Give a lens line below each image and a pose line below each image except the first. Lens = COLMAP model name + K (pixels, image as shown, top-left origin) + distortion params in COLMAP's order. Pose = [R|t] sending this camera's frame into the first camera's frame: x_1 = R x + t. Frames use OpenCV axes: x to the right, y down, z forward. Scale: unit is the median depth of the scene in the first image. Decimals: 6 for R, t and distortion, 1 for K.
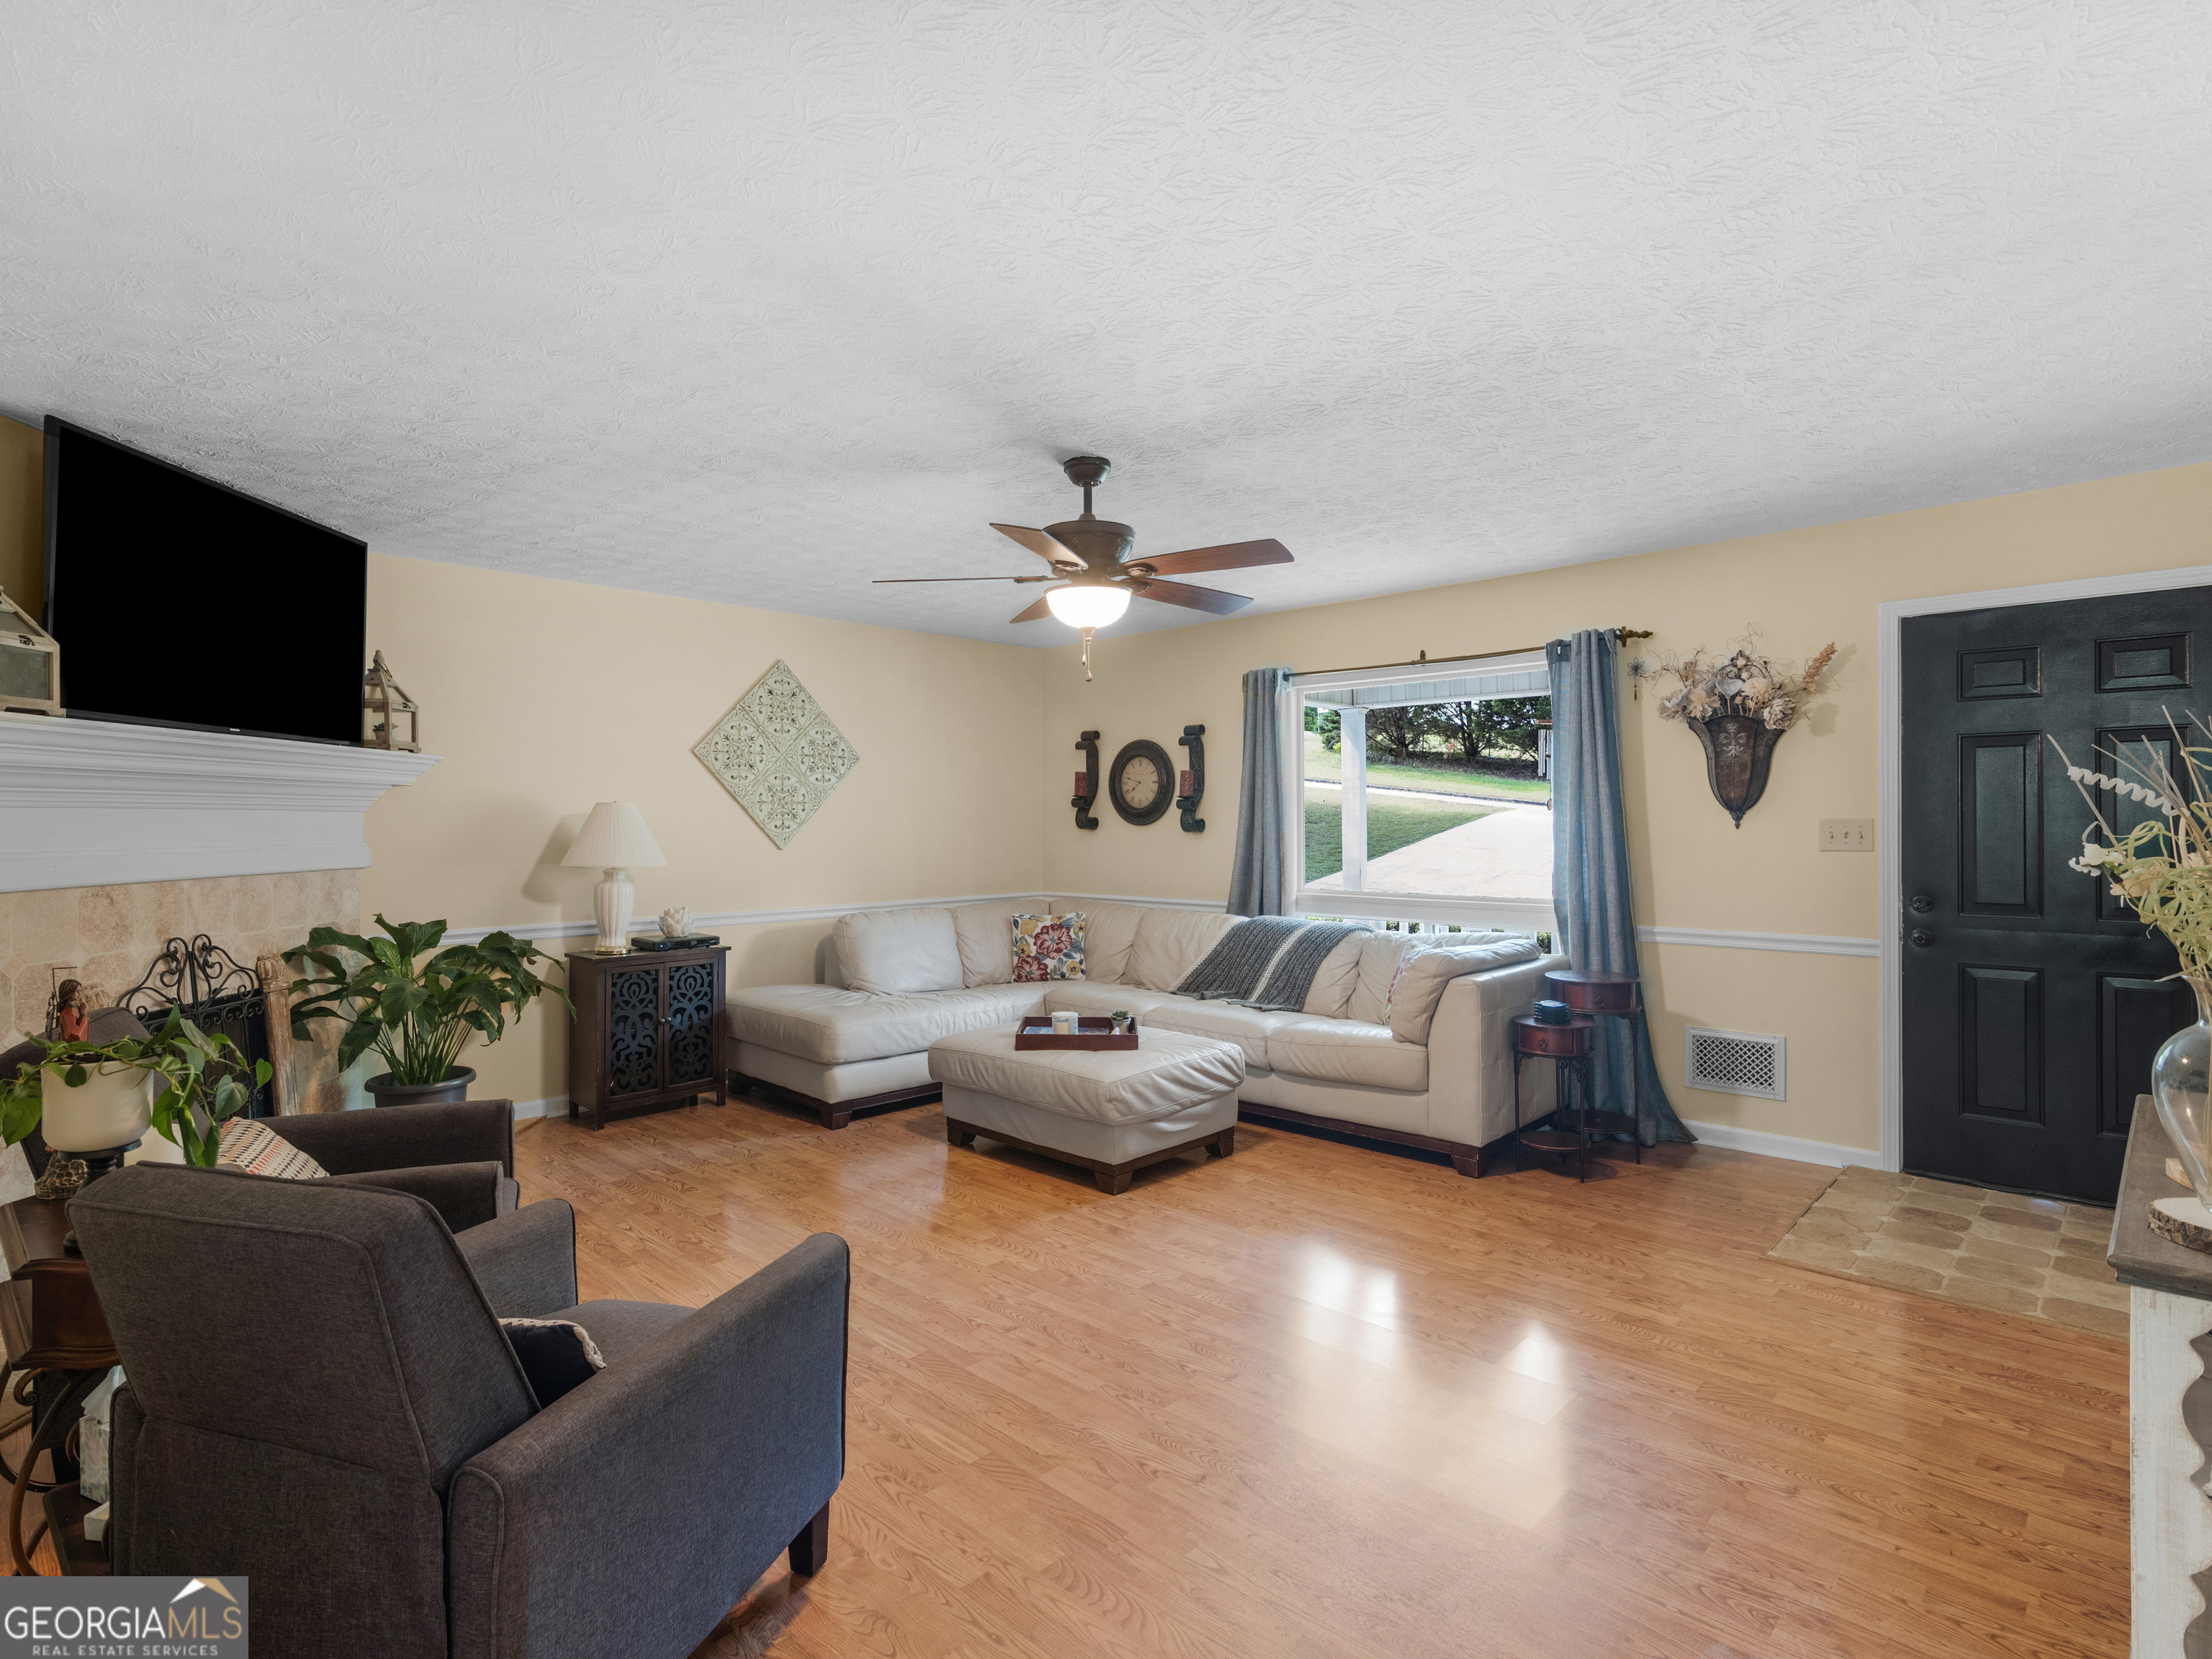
lens RADIAL K [[1054.1, 0, 1104.0], [0, 1054.1, 833.5], [0, 0, 1]] dist [0.011251, 0.000727]
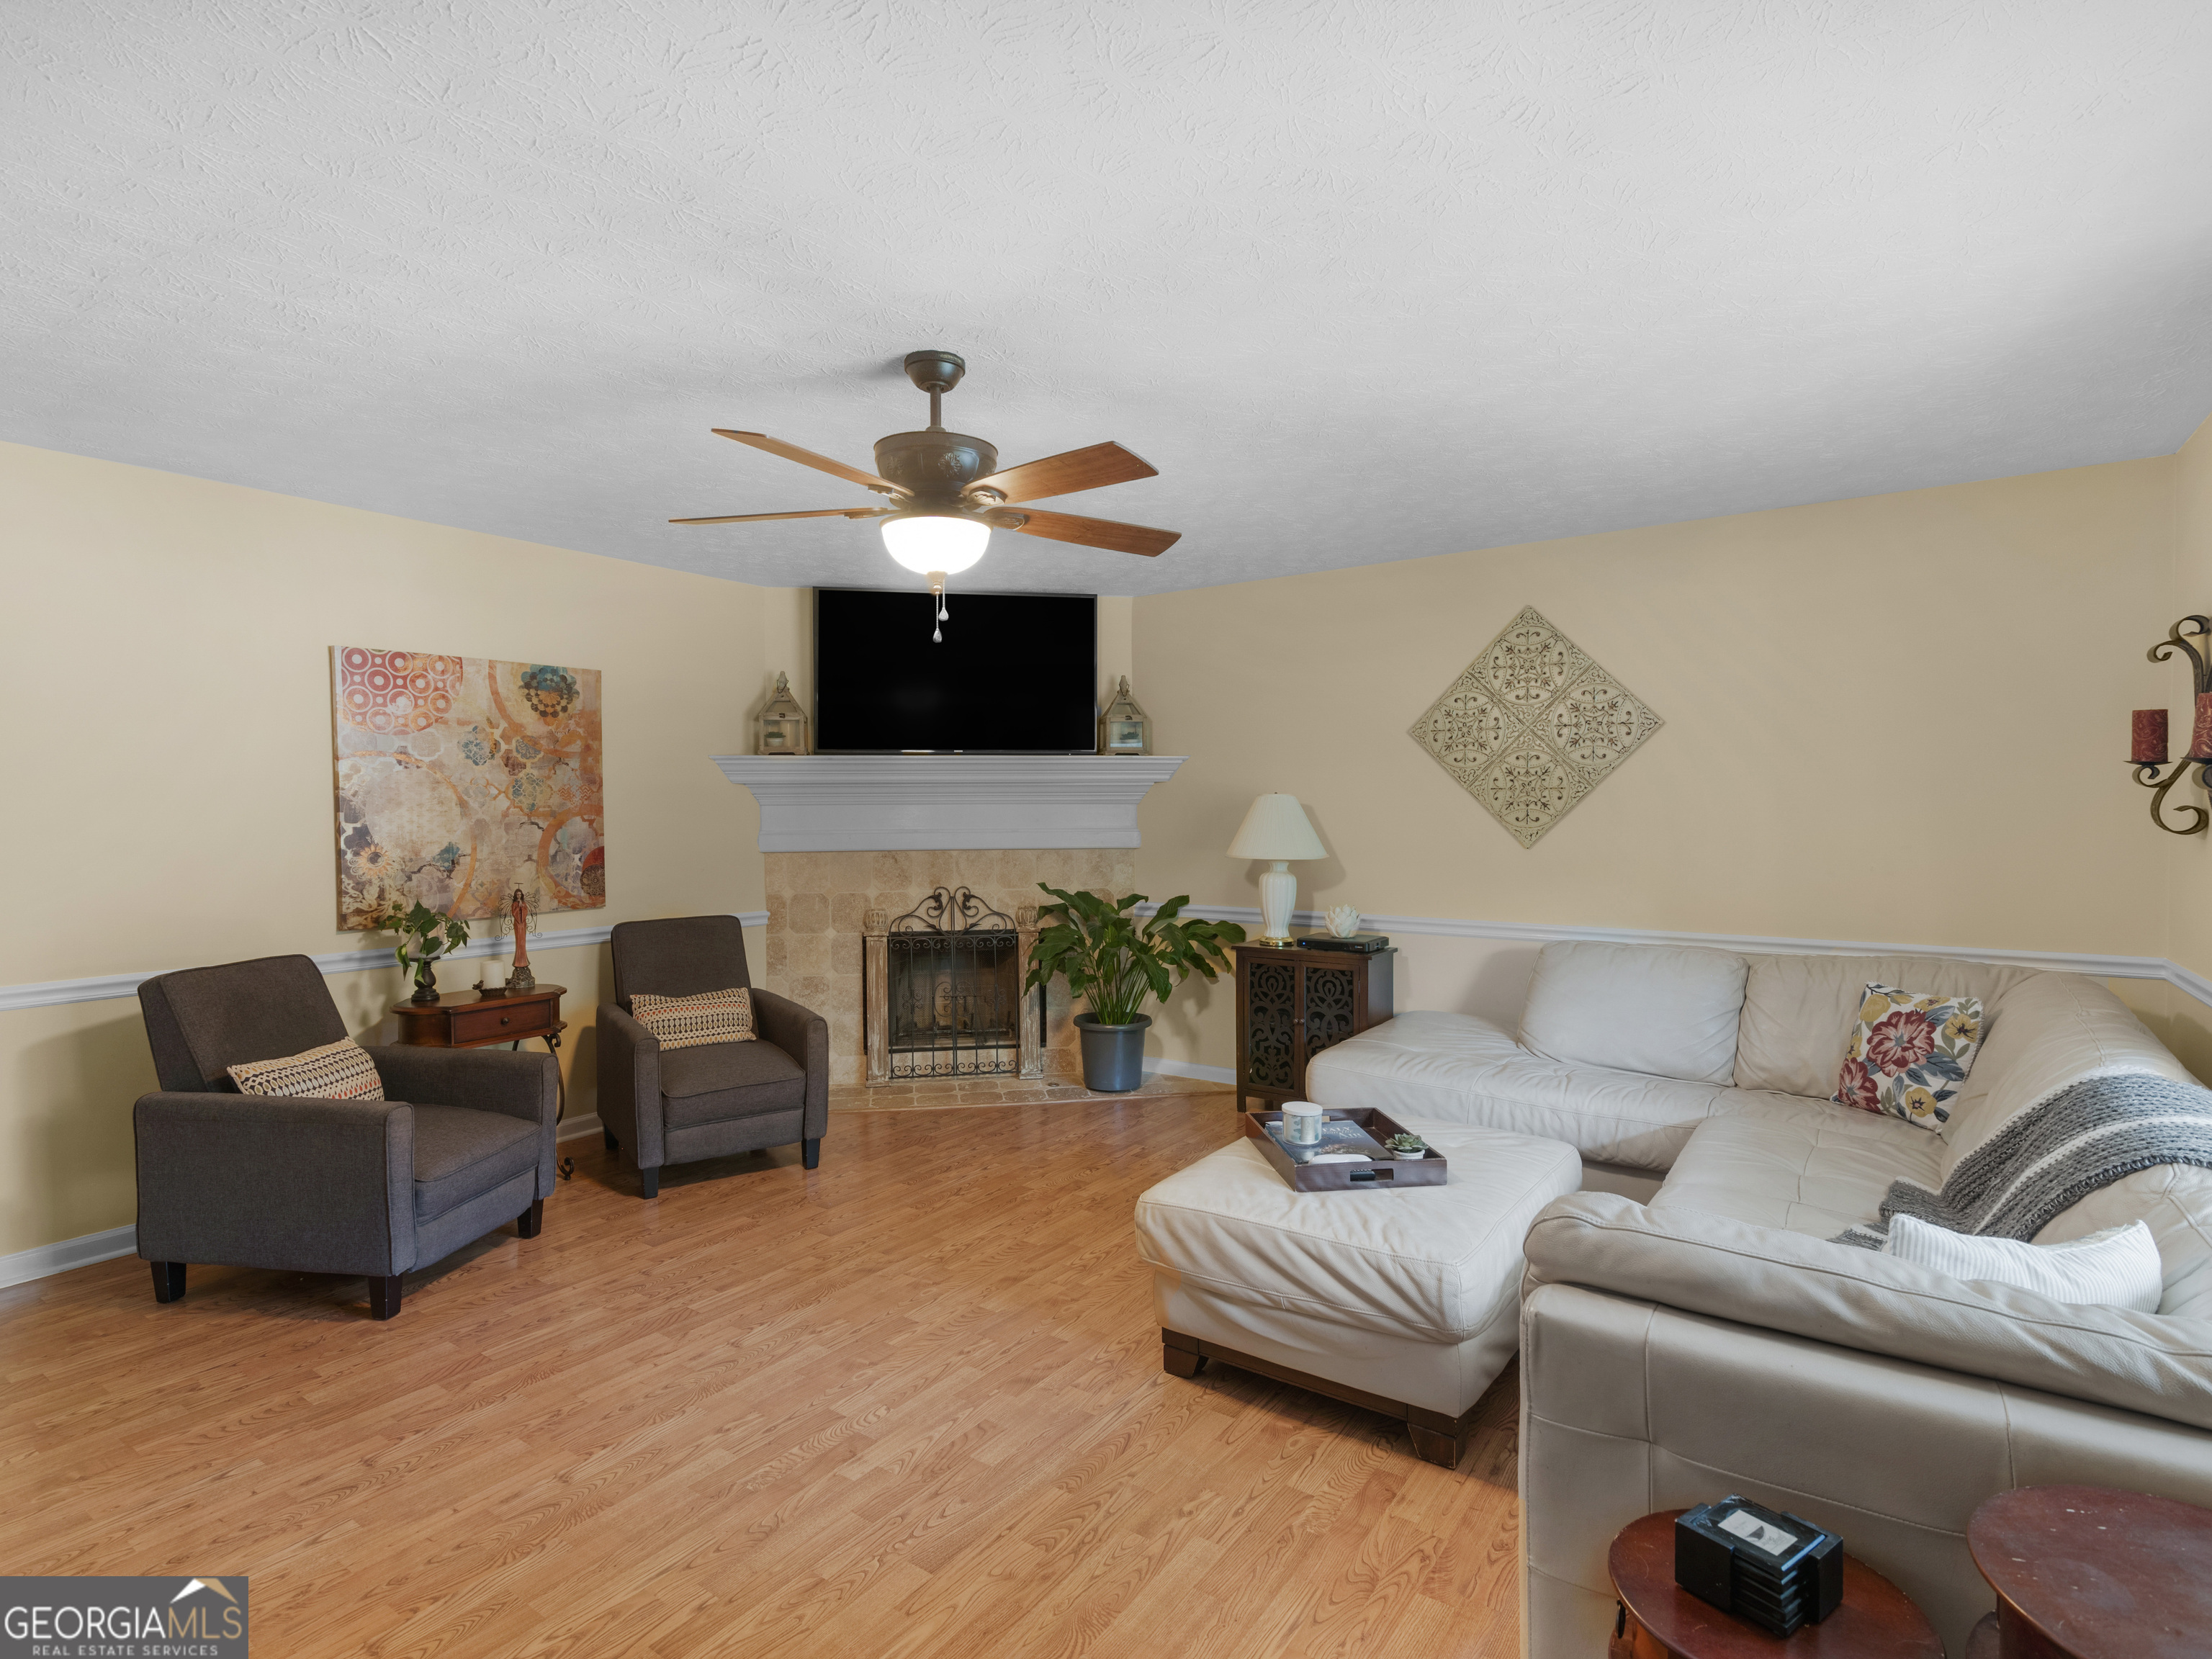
lens RADIAL K [[1133.1, 0, 1107.2], [0, 1133.1, 825.1], [0, 0, 1]] dist [0.003914, 0.001141]
pose [[0.176100, 0.019047, -0.984188, 0.582633], [-0.008655, 0.999804, 0.017801, -0.017856], [0.984334, 0.005383, 0.176230, 0.677434]]
